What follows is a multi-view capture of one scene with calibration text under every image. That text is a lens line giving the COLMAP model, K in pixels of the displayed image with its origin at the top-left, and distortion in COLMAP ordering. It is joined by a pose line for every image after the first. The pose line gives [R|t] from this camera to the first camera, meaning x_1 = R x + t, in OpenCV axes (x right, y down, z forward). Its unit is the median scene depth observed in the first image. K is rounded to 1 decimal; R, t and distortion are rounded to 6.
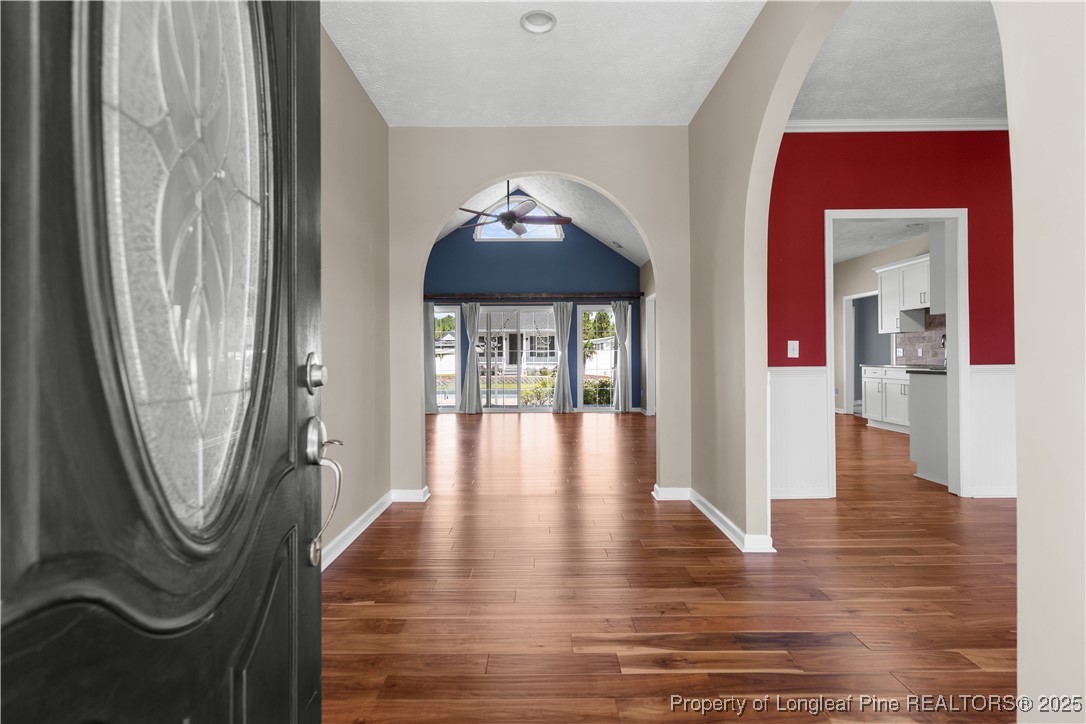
lens RADIAL K [[508.8, 0, 545.7], [0, 508.8, 361.3], [0, 0, 1]] dist [0.004111, 0.000769]
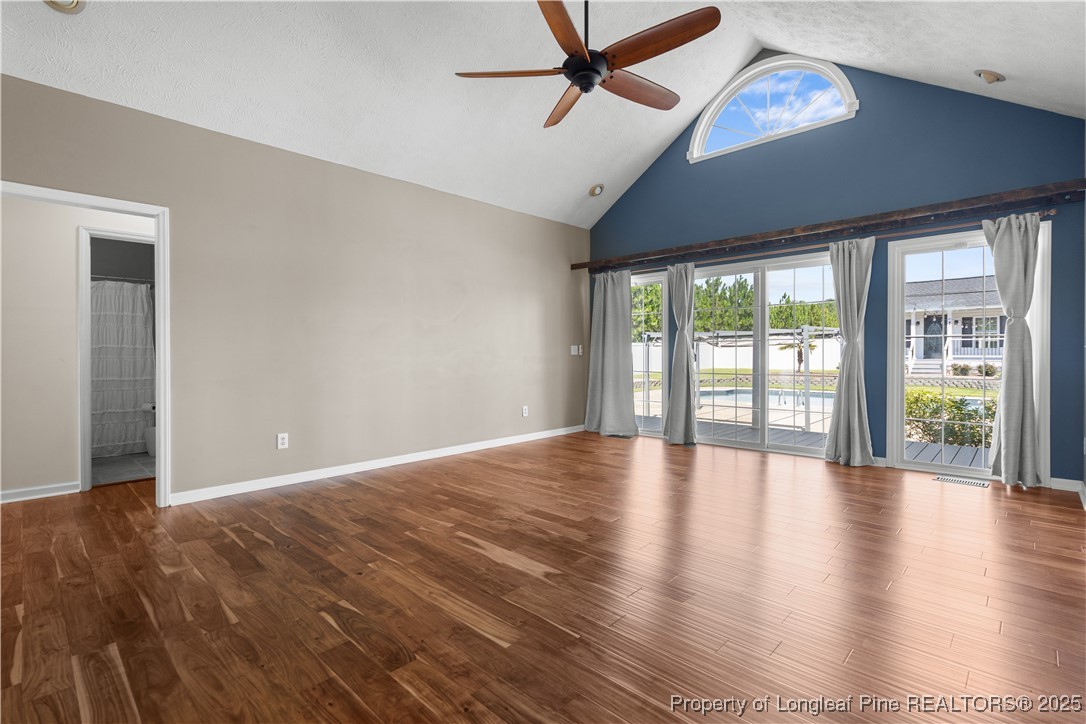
lens RADIAL K [[508.8, 0, 540.8], [0, 508.8, 360.4], [0, 0, 1]] dist [0.004111, 0.000769]
pose [[0.711533, 0.011452, -0.702559, 0.167376], [-0.000703, 0.999878, 0.015586, -0.007127], [0.702652, -0.010597, 0.711454, 0.432742]]
